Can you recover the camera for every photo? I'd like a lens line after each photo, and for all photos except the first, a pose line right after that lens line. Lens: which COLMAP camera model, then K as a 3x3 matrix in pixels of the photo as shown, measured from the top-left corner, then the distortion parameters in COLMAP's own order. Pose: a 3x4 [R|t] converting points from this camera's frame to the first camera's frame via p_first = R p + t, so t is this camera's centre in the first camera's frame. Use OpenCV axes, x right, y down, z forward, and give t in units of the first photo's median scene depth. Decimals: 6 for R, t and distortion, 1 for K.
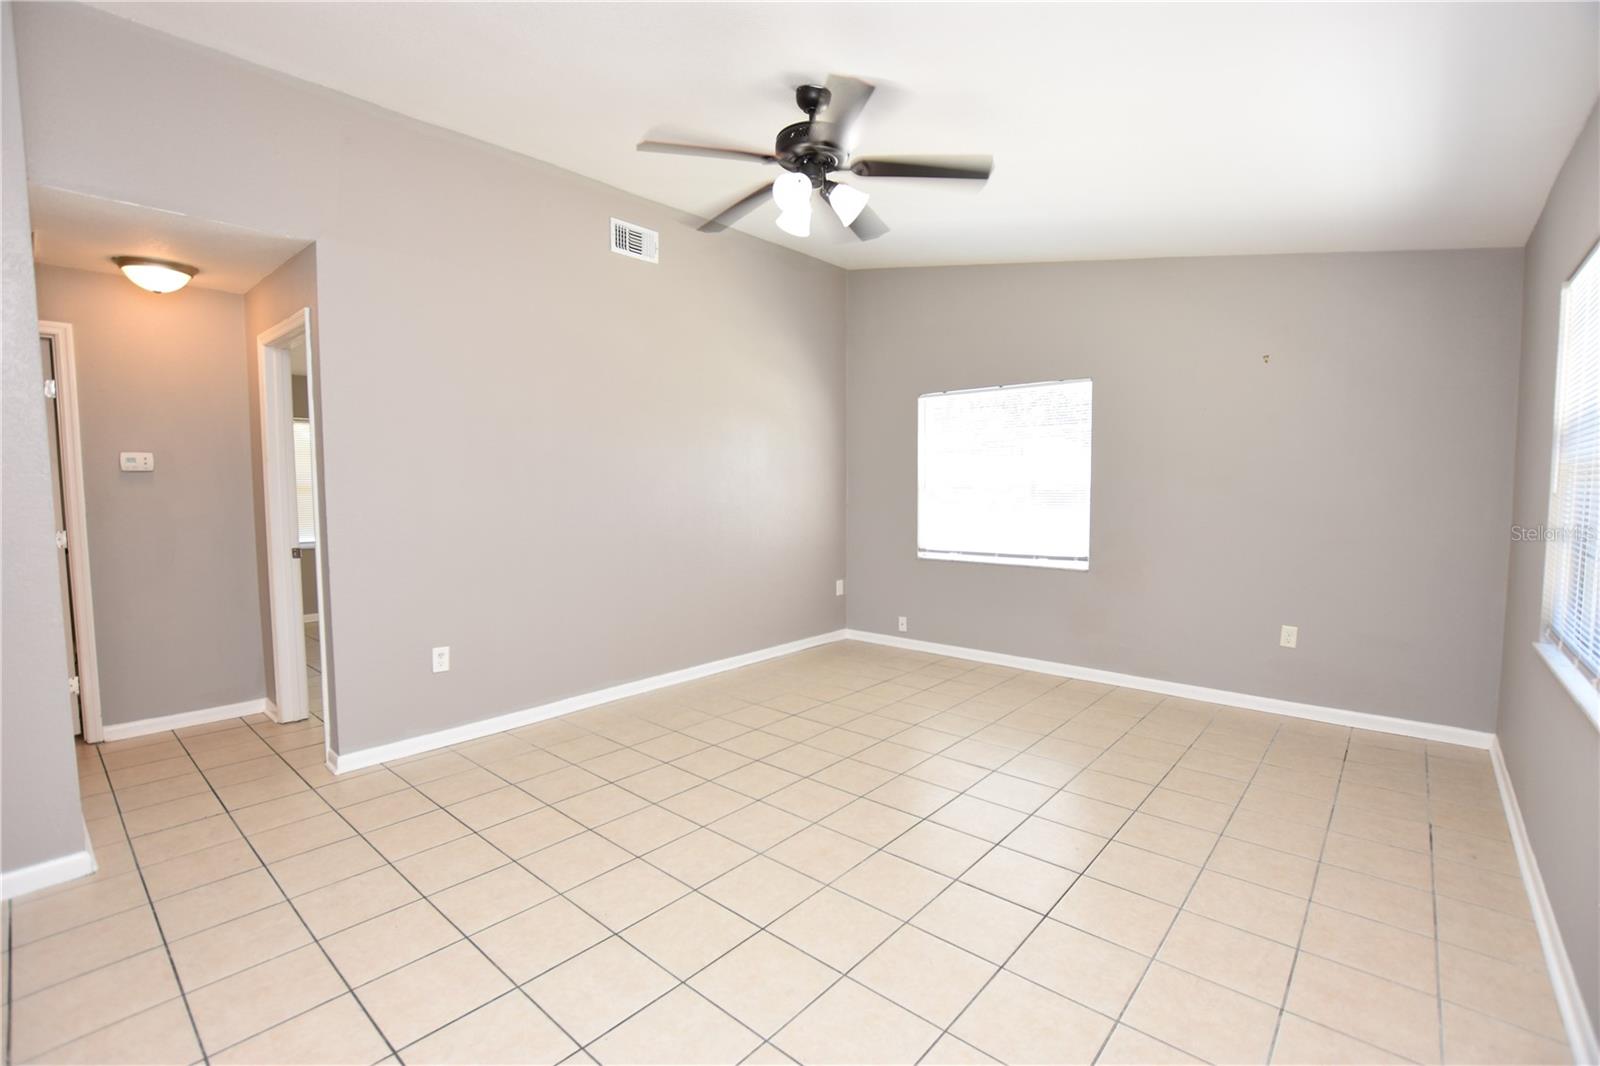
lens RADIAL K [[712.0, 0, 792.2], [0, 712.0, 534.4], [0, 0, 1]] dist [-0.034580, 0.006204]
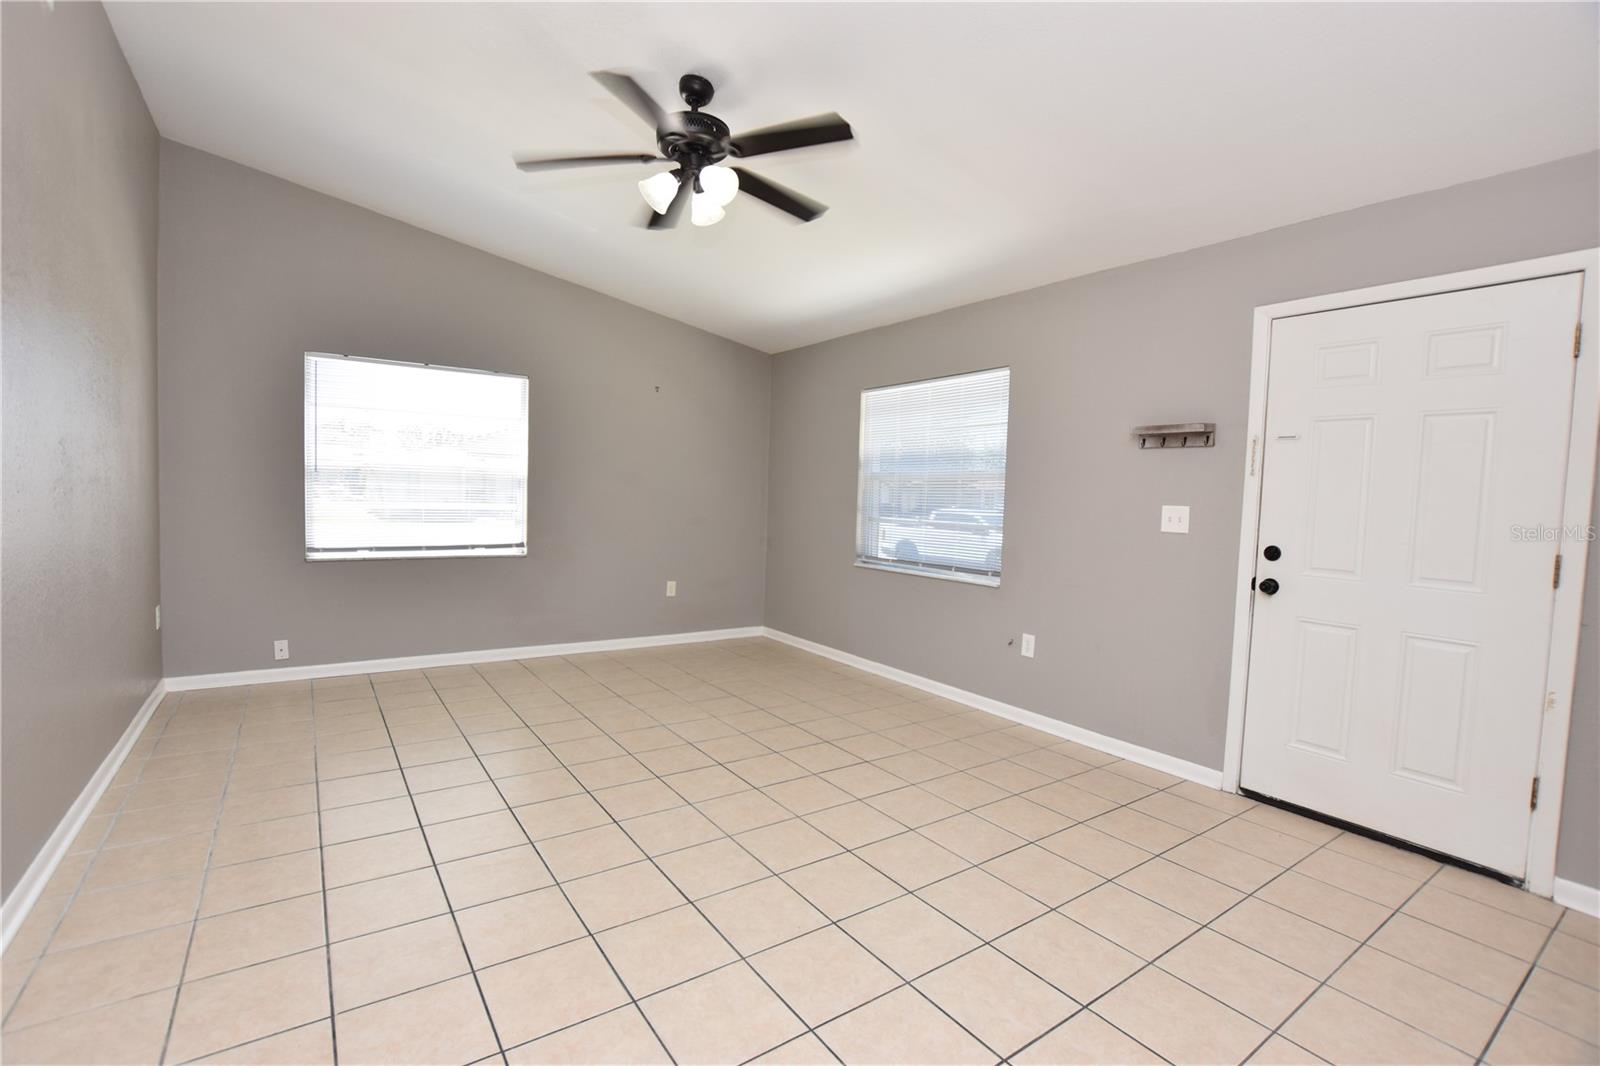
lens RADIAL K [[712.0, 0, 792.2], [0, 712.0, 534.4], [0, 0, 1]] dist [-0.034580, 0.006204]
pose [[0.240572, -0.041926, 0.969725, -0.502262], [0.035109, 0.998789, 0.034472, -0.003556], [-0.969996, 0.025753, 0.241753, 0.336880]]
